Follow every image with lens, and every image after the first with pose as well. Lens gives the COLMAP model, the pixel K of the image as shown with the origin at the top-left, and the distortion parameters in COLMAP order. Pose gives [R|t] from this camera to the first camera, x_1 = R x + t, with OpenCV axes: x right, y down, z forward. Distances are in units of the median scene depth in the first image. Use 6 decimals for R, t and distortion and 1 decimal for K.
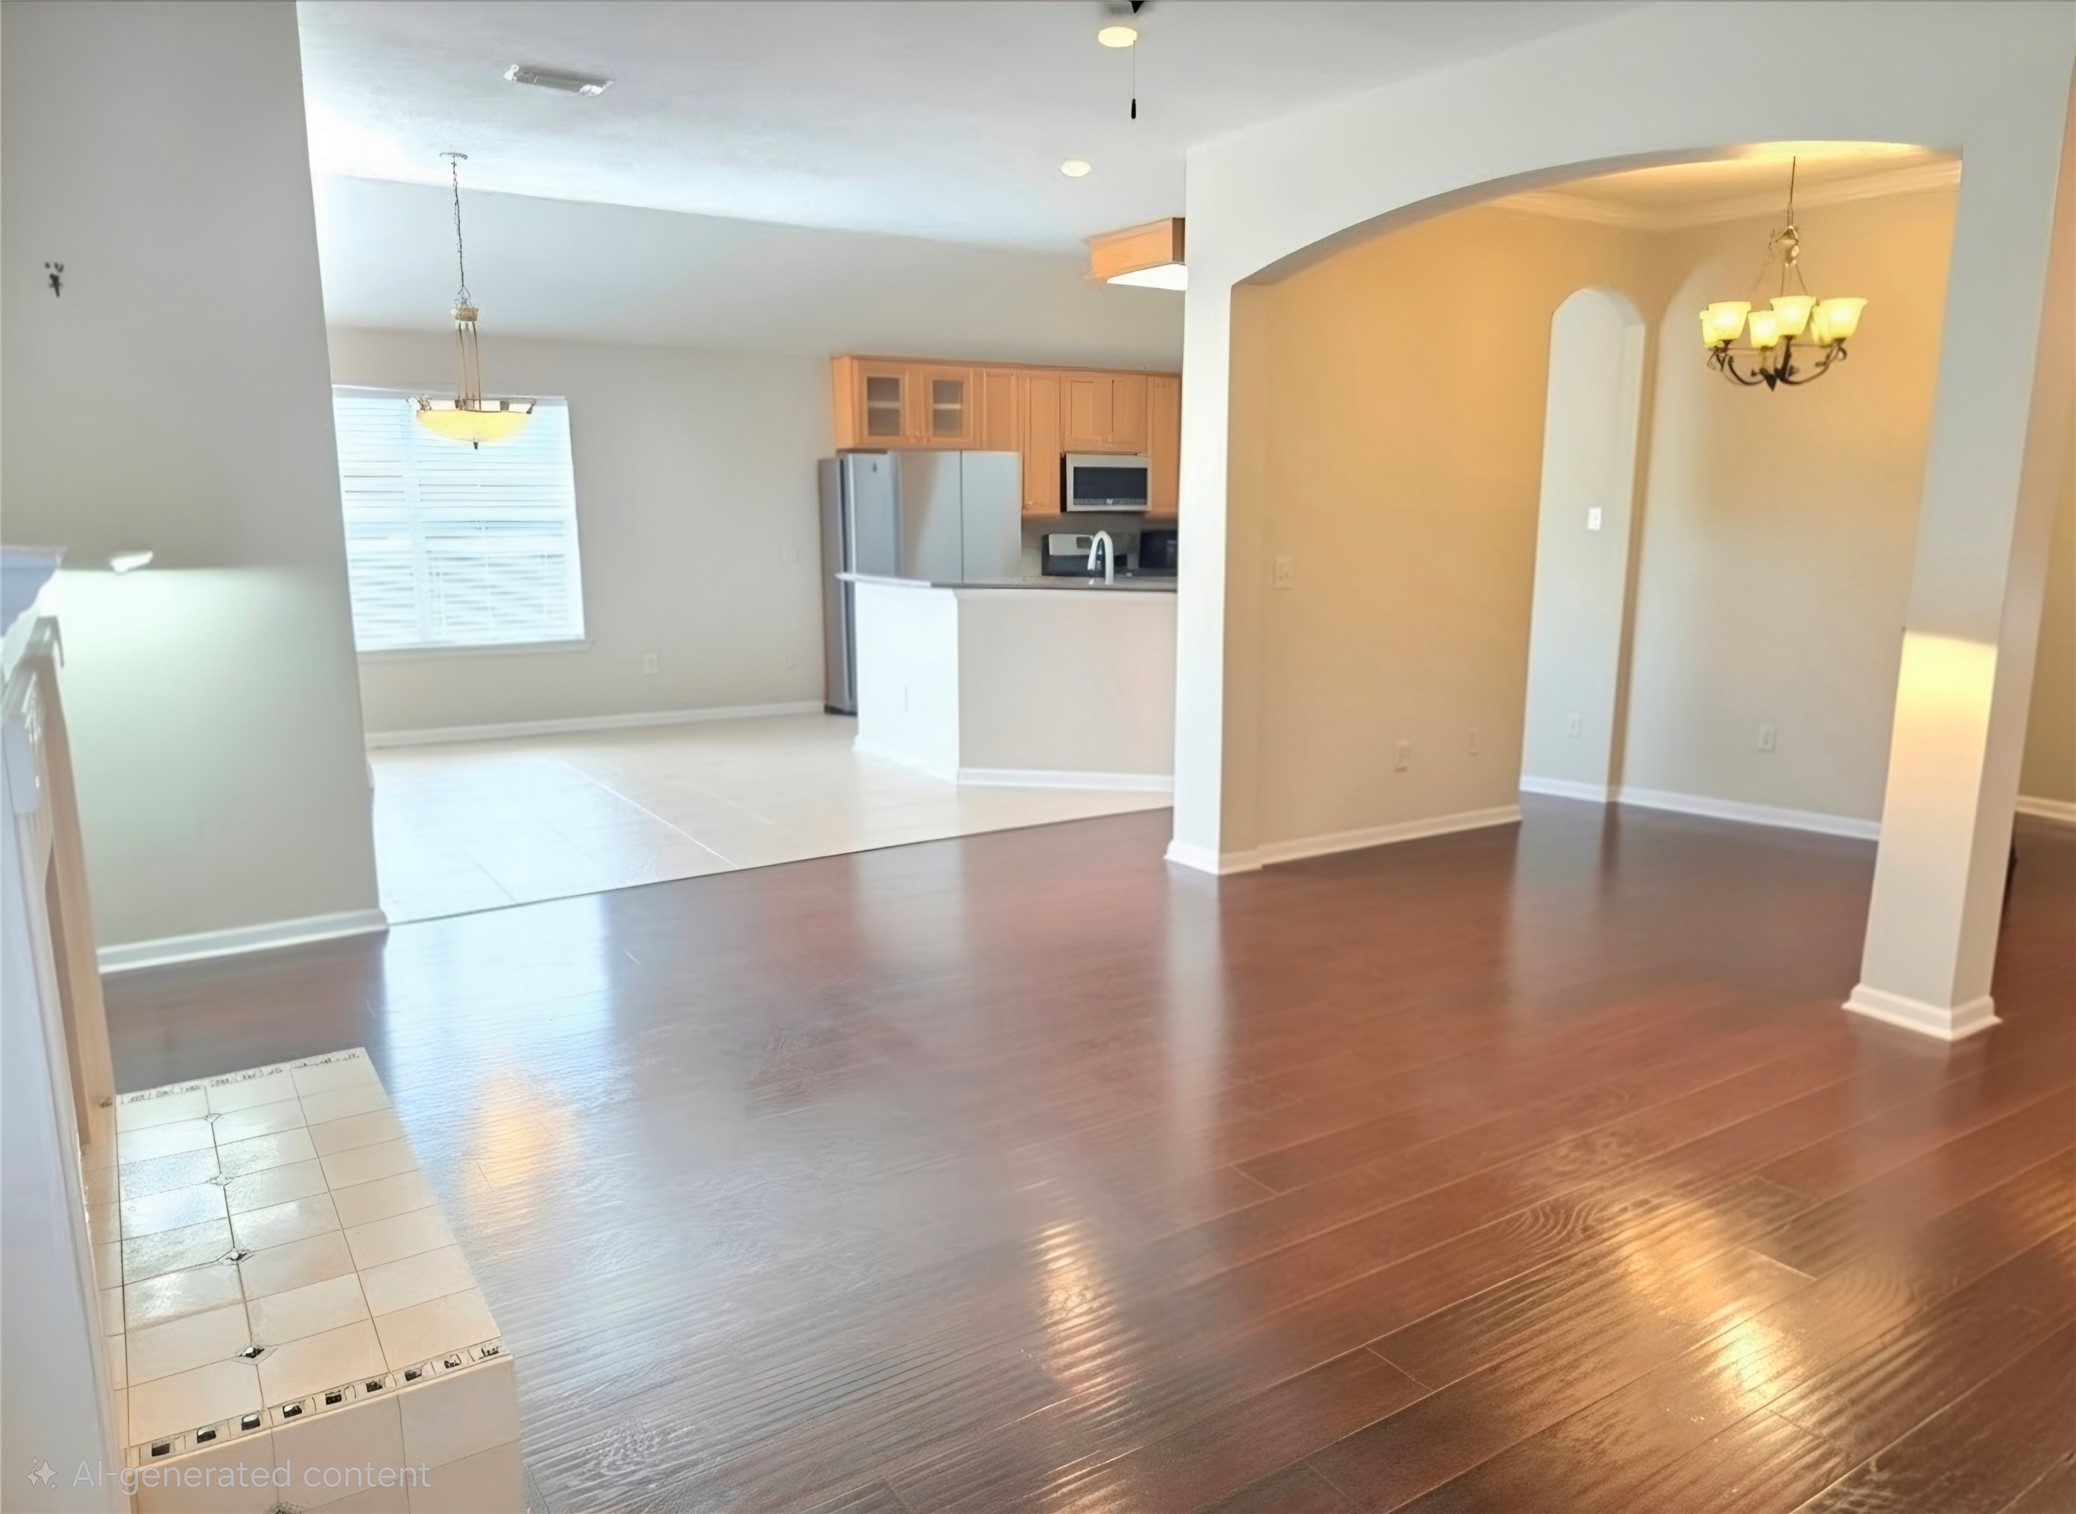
lens RADIAL K [[1438.3, 0, 1038.1], [0, 1438.3, 724.1], [0, 0, 1]] dist [0.049706, -0.000063]
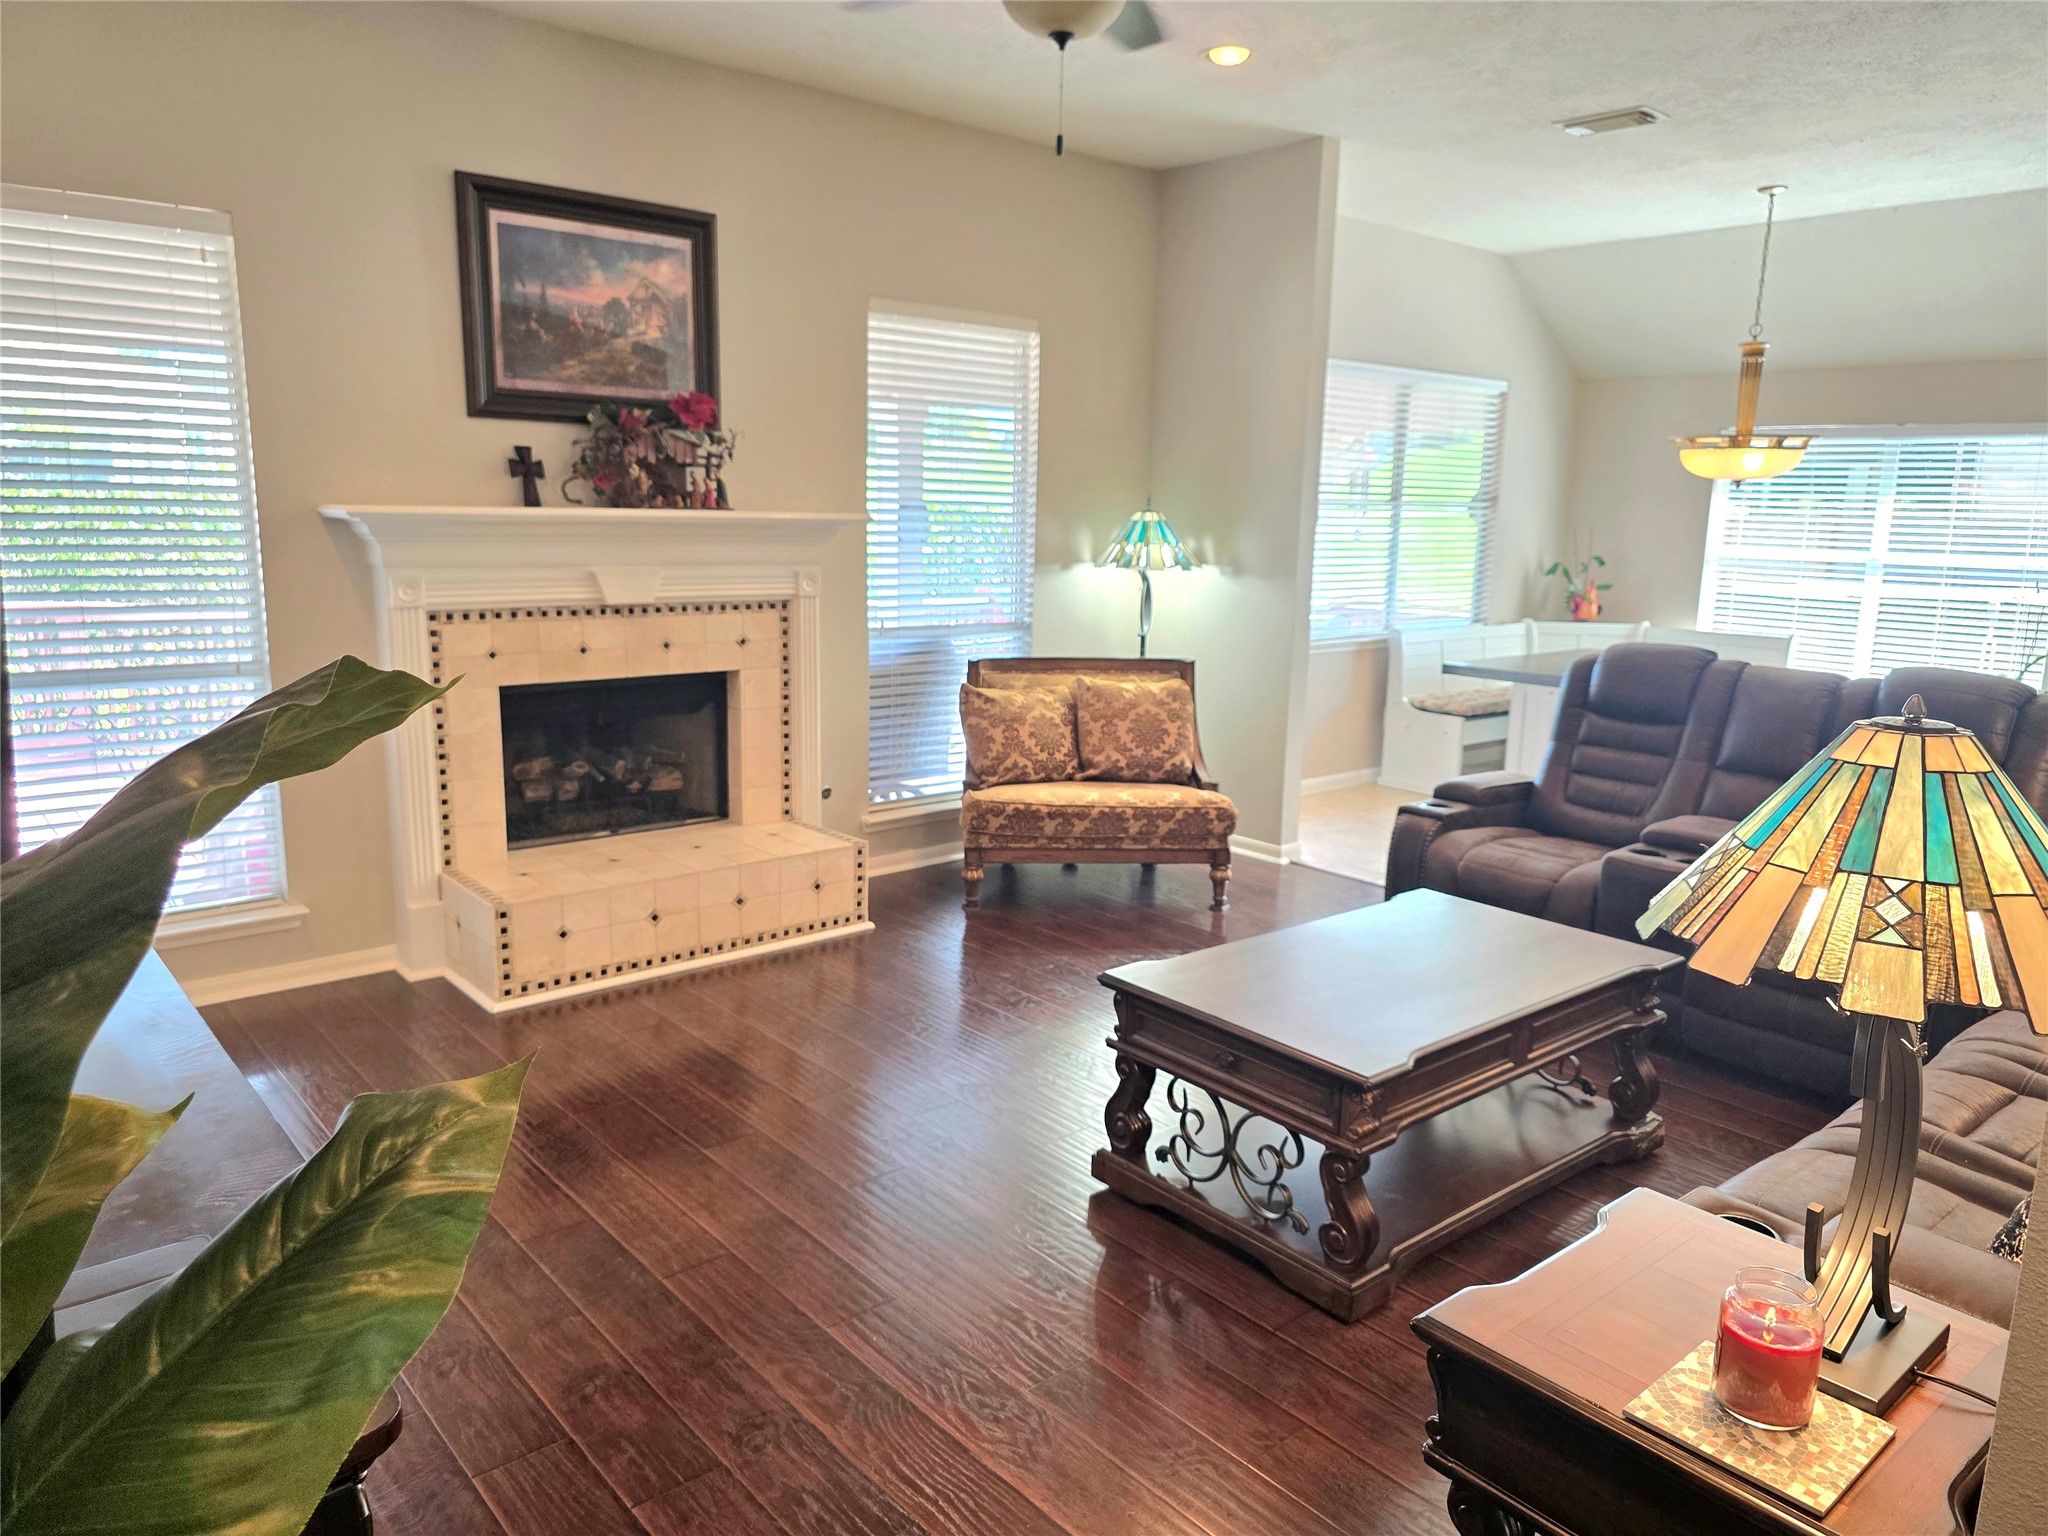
lens RADIAL K [[1402.2, 0, 1041.6], [0, 1402.2, 770.8], [0, 0, 1]] dist [0.063713, -0.080271]
pose [[0.149656, 0.186211, -0.971045, 0.537996], [-0.188298, 0.969499, 0.156894, -0.070517], [0.970643, 0.159366, 0.180154, 0.429759]]
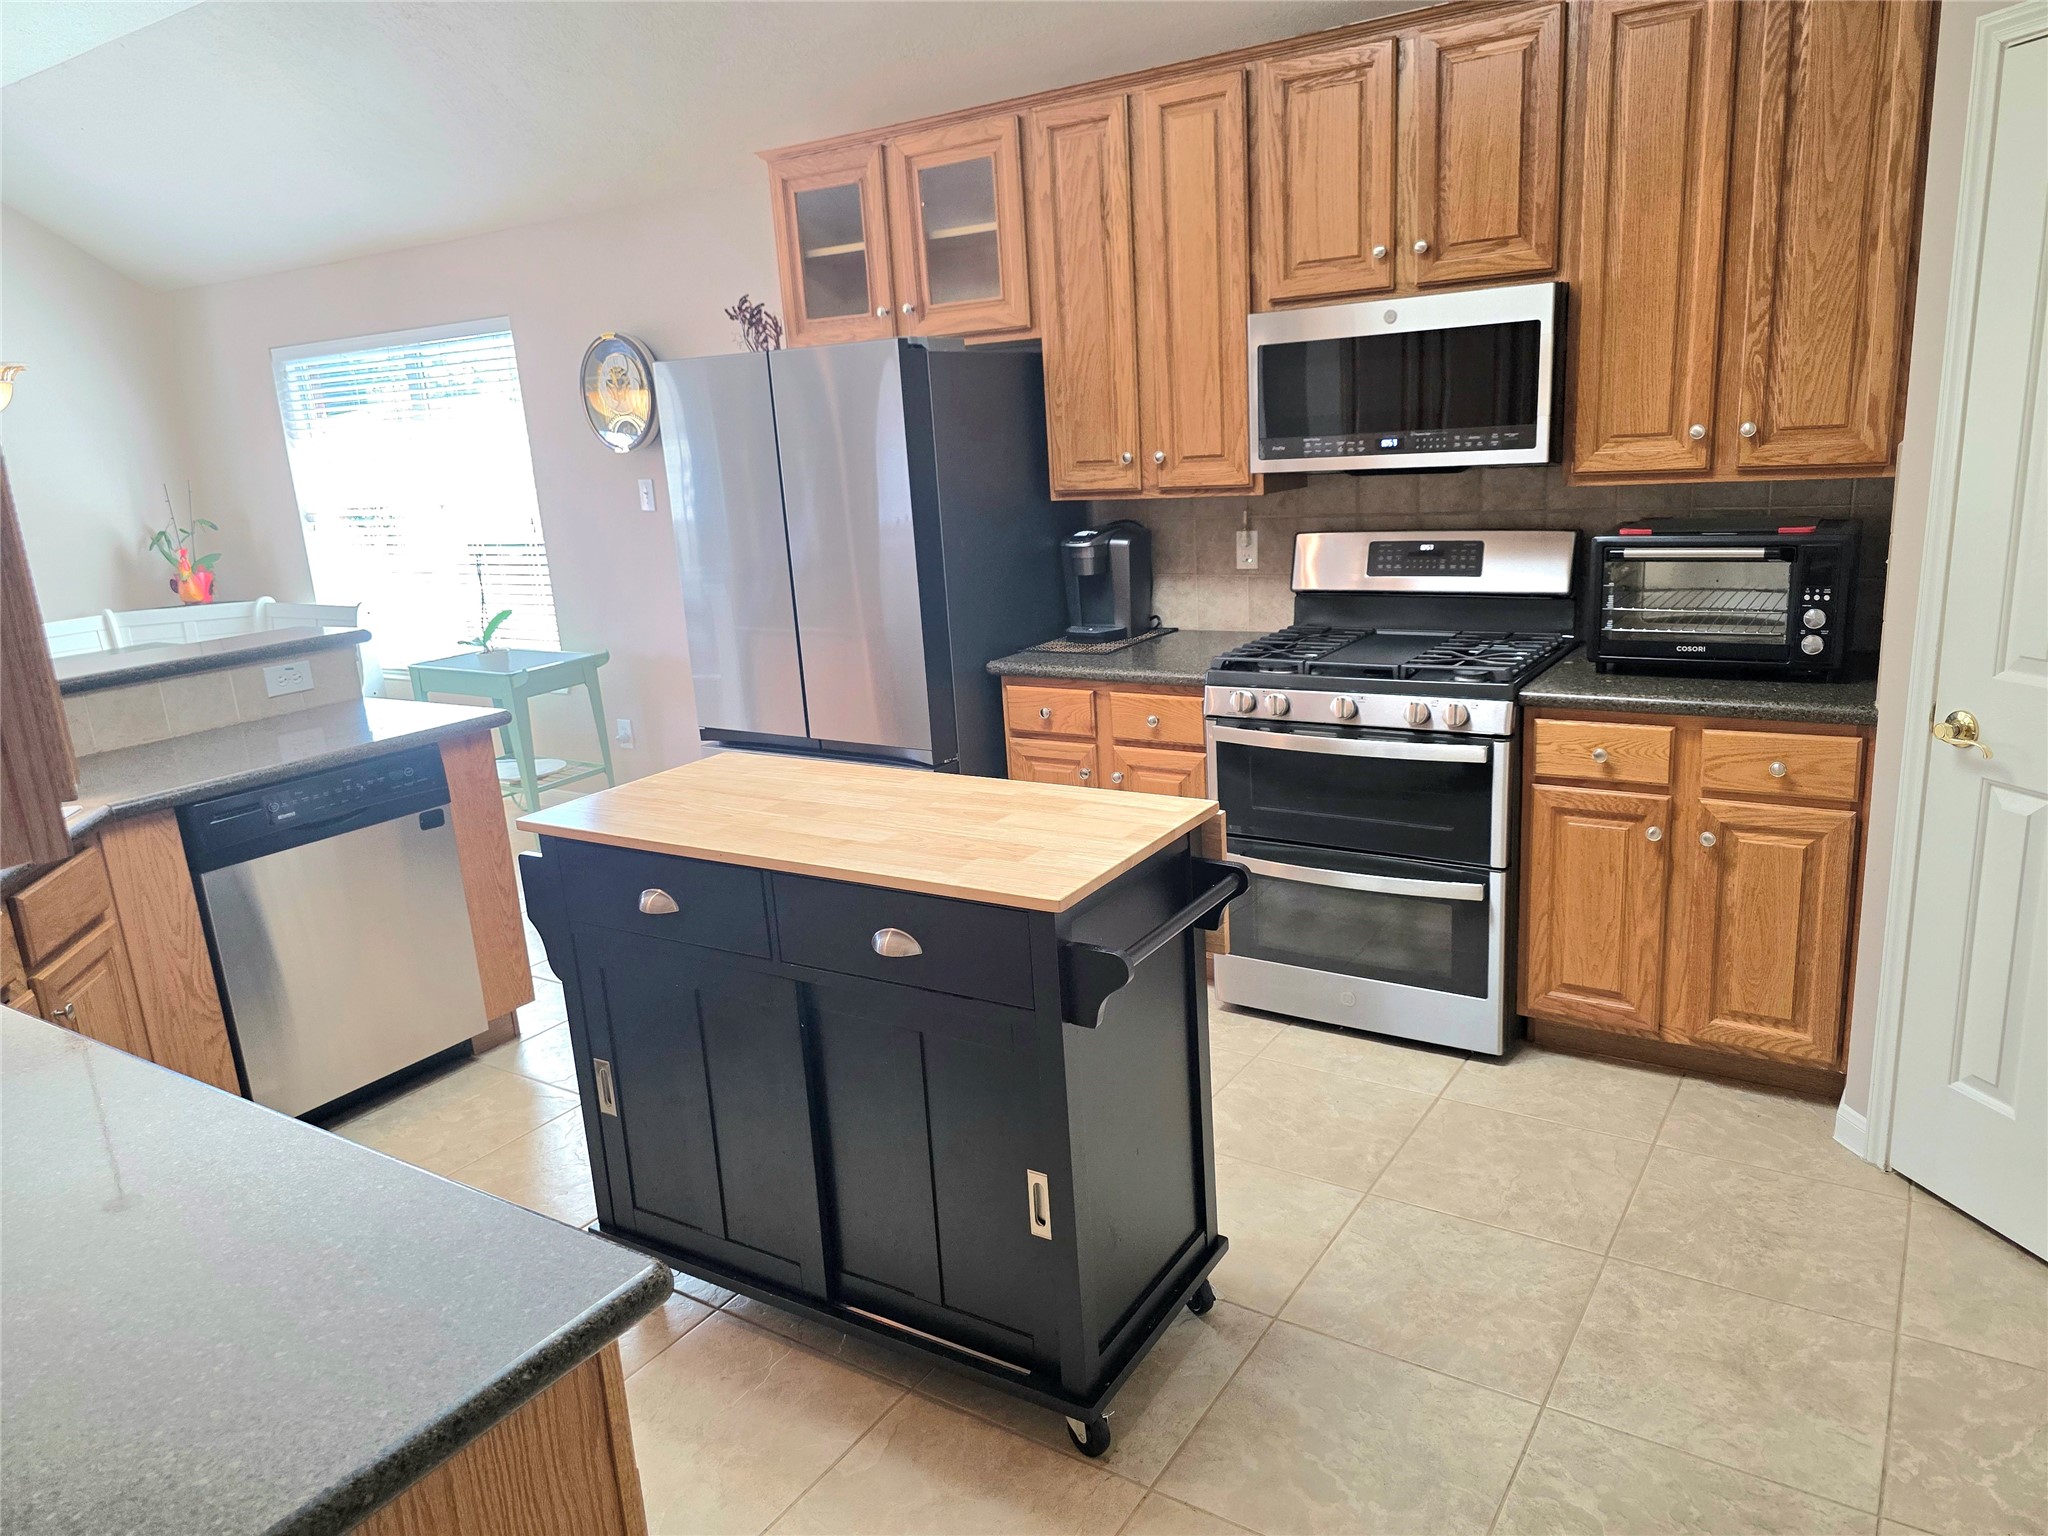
lens RADIAL K [[1379.7, 0, 1047.5], [0, 1379.7, 772.6], [0, 0, 1]] dist [0.049553, -0.039760]
pose [[0.419597, 0.195369, -0.886436, 0.512100], [-0.085378, 0.980728, 0.175736, -0.209980], [0.903686, 0.001944, 0.428191, 1.285692]]
